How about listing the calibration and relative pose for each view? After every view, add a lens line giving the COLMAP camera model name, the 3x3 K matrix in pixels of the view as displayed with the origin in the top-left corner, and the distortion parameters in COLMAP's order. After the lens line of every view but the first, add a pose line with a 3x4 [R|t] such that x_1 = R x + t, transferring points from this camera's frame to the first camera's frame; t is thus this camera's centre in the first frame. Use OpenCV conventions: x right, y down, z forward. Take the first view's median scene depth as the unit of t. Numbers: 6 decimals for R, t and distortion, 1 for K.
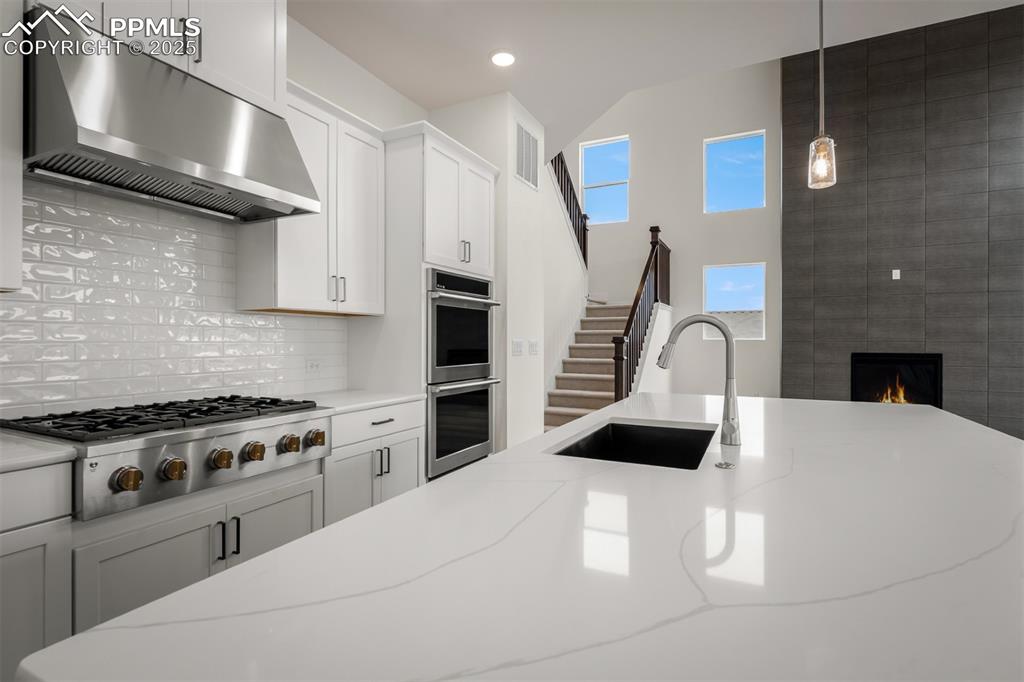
lens RADIAL K [[499.1, 0, 512.0], [0, 499.1, 341.0], [0, 0, 1]] dist [-0.001125, 0.001312]
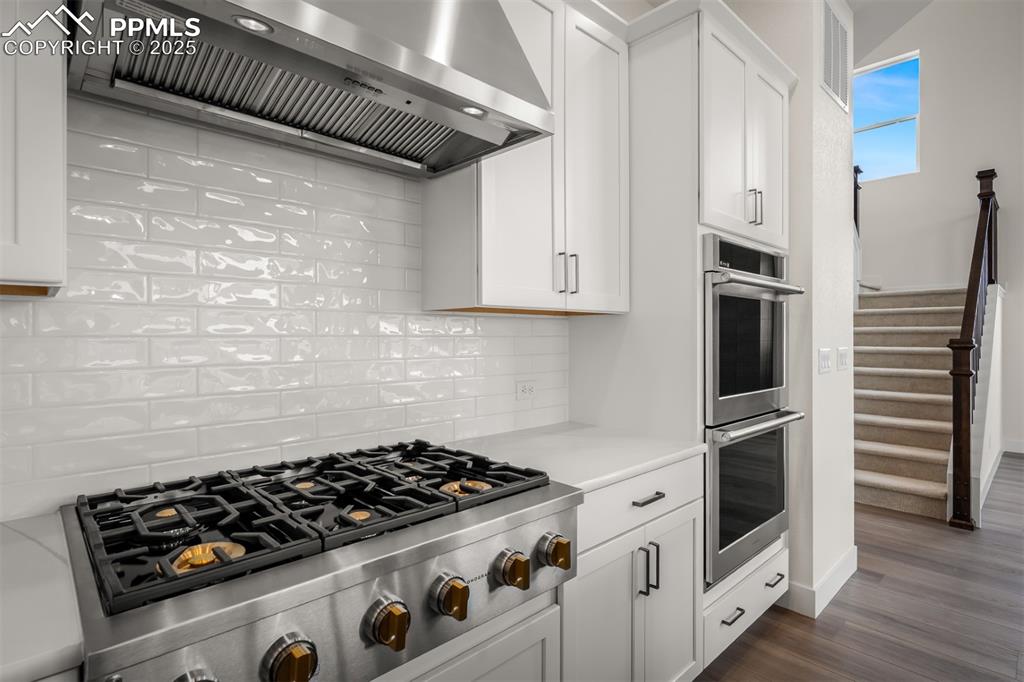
lens RADIAL K [[513.2, 0, 512.2], [0, 513.2, 335.0], [0, 0, 1]] dist [-0.001047, -0.000155]
pose [[0.940015, -0.002900, -0.341122, -0.176576], [0.002214, 0.999995, -0.002401, -0.023040], [0.341127, 0.001501, 0.940016, 0.337507]]
